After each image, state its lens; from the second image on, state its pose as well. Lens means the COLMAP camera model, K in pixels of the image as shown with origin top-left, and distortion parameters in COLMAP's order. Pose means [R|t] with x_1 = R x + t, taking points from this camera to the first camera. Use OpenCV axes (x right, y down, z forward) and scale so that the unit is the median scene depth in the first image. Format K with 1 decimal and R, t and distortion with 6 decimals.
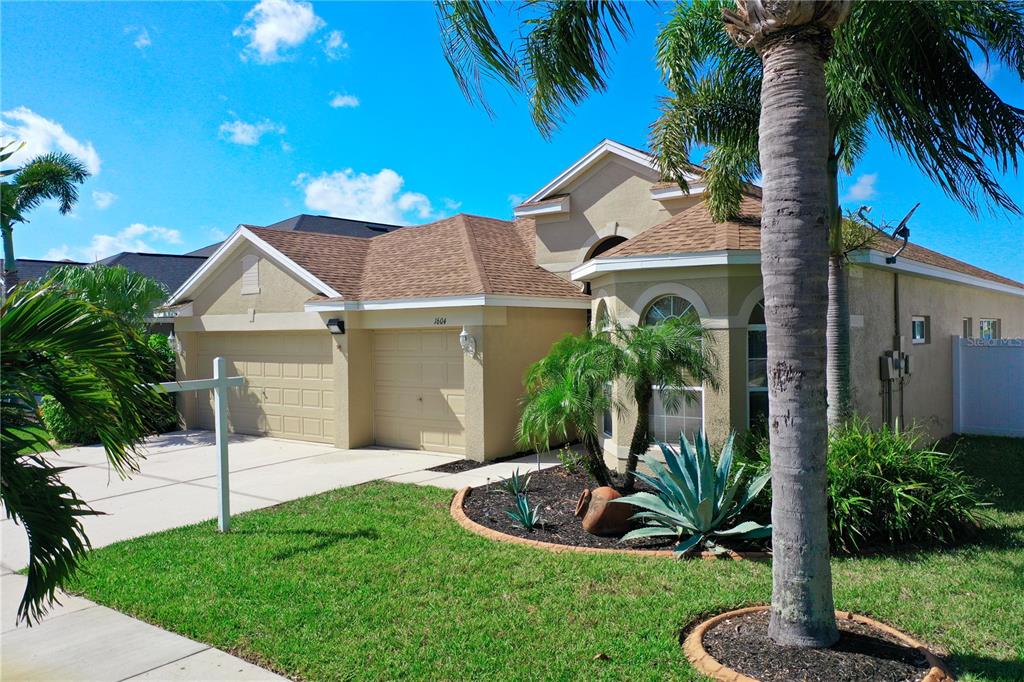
lens RADIAL K [[822.6, 0, 507.0], [0, 822.6, 340.1], [0, 0, 1]] dist [0.029514, 0.003502]
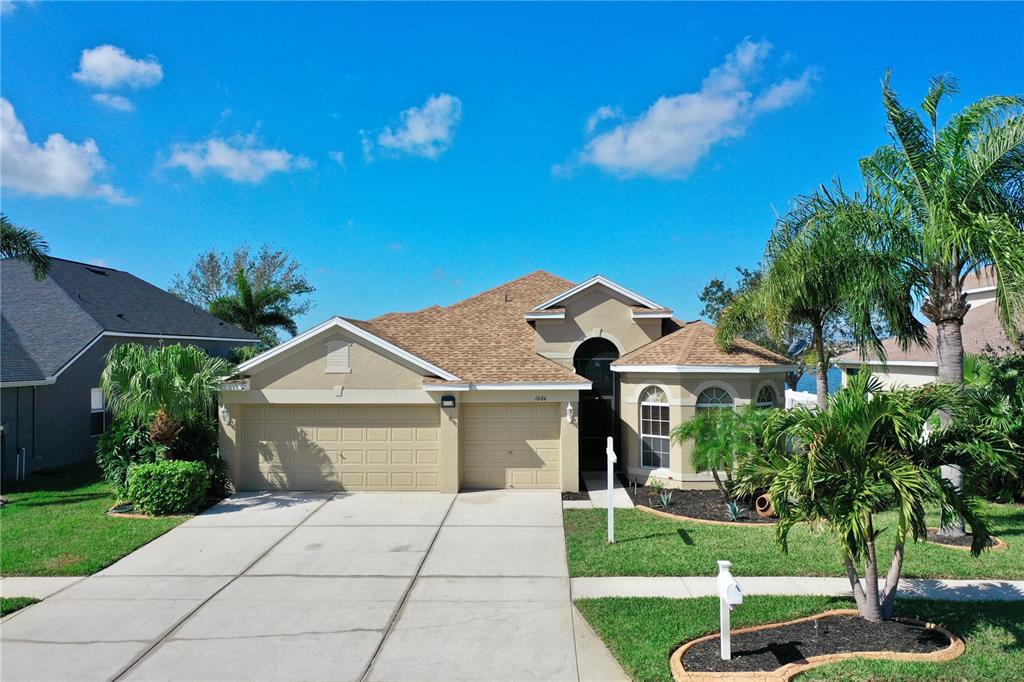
lens RADIAL K [[822.6, 0, 507.0], [0, 822.6, 340.1], [0, 0, 1]] dist [0.029514, 0.003502]
pose [[0.804654, 0.017559, 0.593485, -0.904817], [-0.001168, 0.999607, -0.027992, -0.077485], [-0.593743, 0.021830, 0.804358, -0.126718]]
